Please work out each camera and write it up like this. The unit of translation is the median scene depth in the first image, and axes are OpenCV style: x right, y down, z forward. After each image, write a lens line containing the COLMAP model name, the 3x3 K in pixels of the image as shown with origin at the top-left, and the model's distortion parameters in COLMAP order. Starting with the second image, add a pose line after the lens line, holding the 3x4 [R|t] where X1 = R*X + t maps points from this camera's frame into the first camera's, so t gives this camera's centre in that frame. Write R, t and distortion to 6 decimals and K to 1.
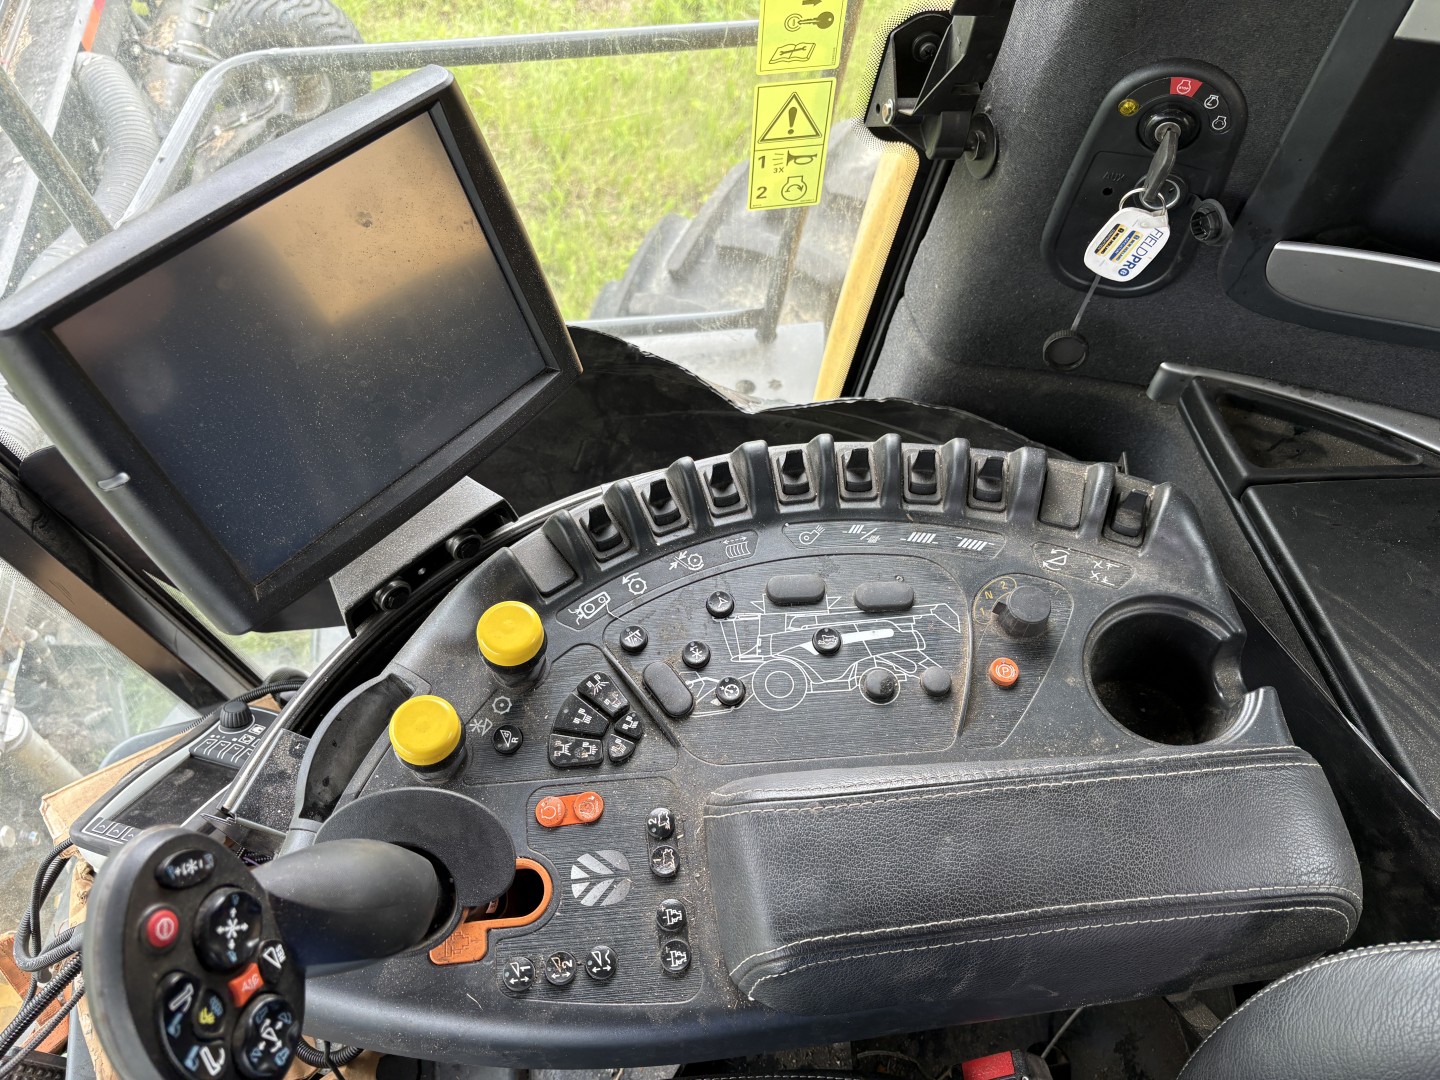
lens RADIAL K [[1103.1, 0, 720.0], [0, 1103.1, 540.0], [0, 0, 1]] dist [-0.007847, -0.013323]
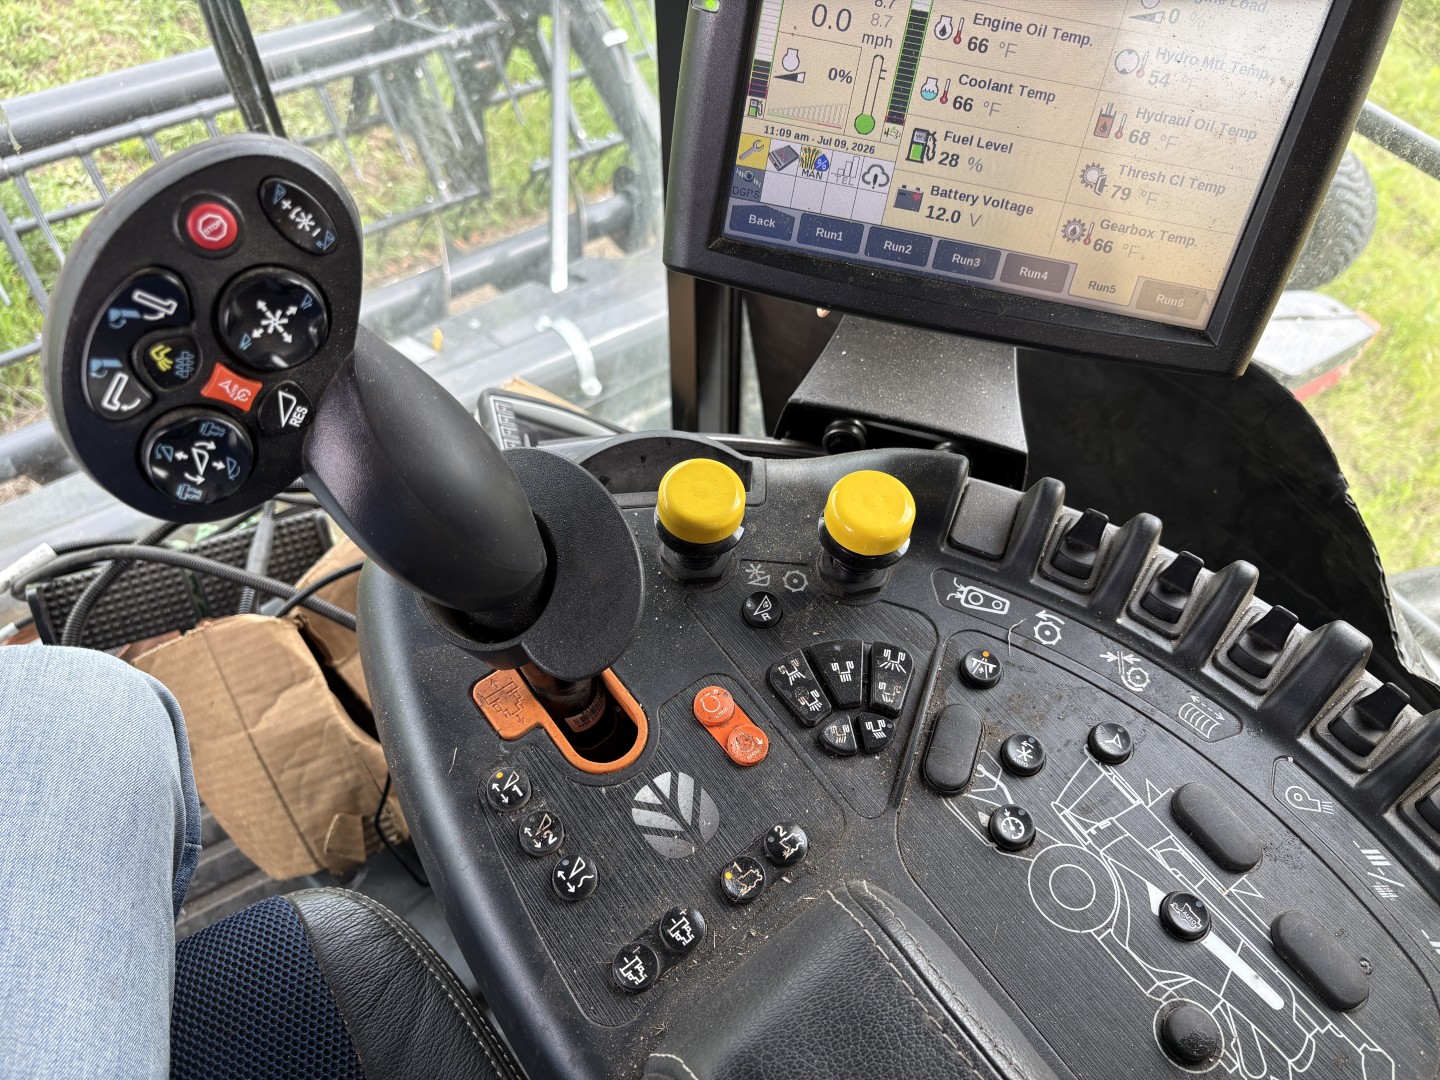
lens RADIAL K [[1124.6, 0, 727.3], [0, 1124.6, 537.1], [0, 0, 1]] dist [0.071403, -0.089057]
pose [[0.530215, 0.697225, -0.482441, 0.123905], [-0.754352, 0.647692, 0.106994, 0.081854], [0.387073, 0.307201, 0.869369, 0.303326]]
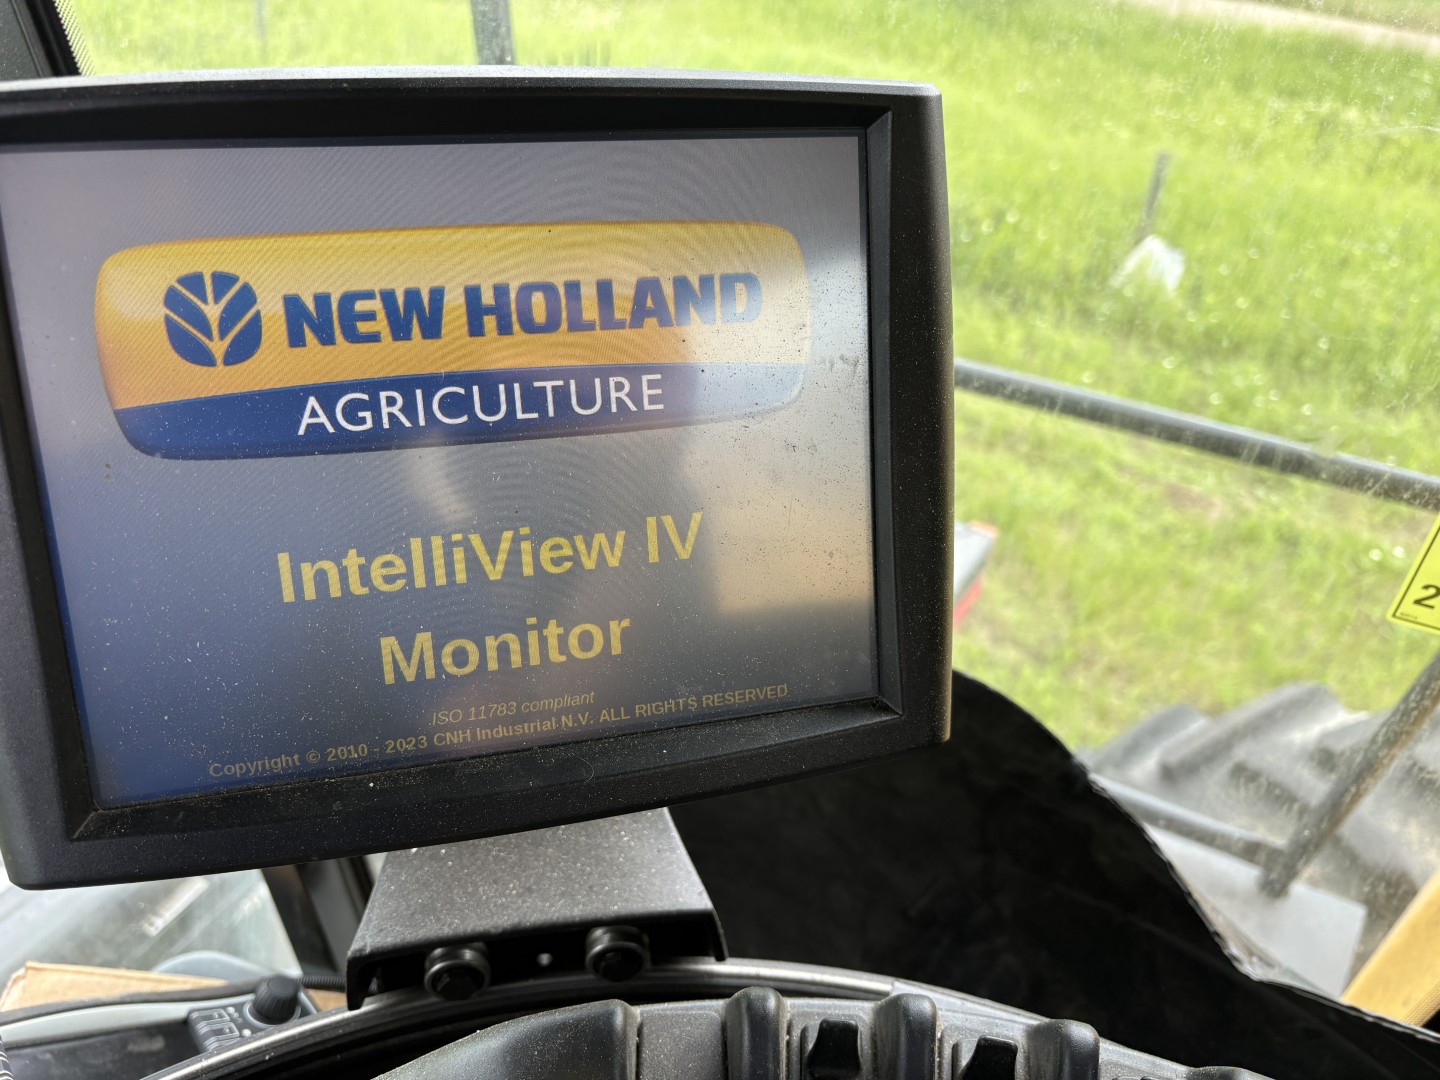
lens RADIAL K [[1103.1, 0, 720.0], [0, 1103.1, 540.0], [0, 0, 1]] dist [-0.007847, -0.013323]
pose [[0.825352, 0.342499, -0.448874, -0.021574], [-0.486341, 0.835107, -0.257040, -0.057634], [0.286822, 0.430455, 0.855828, 0.549355]]
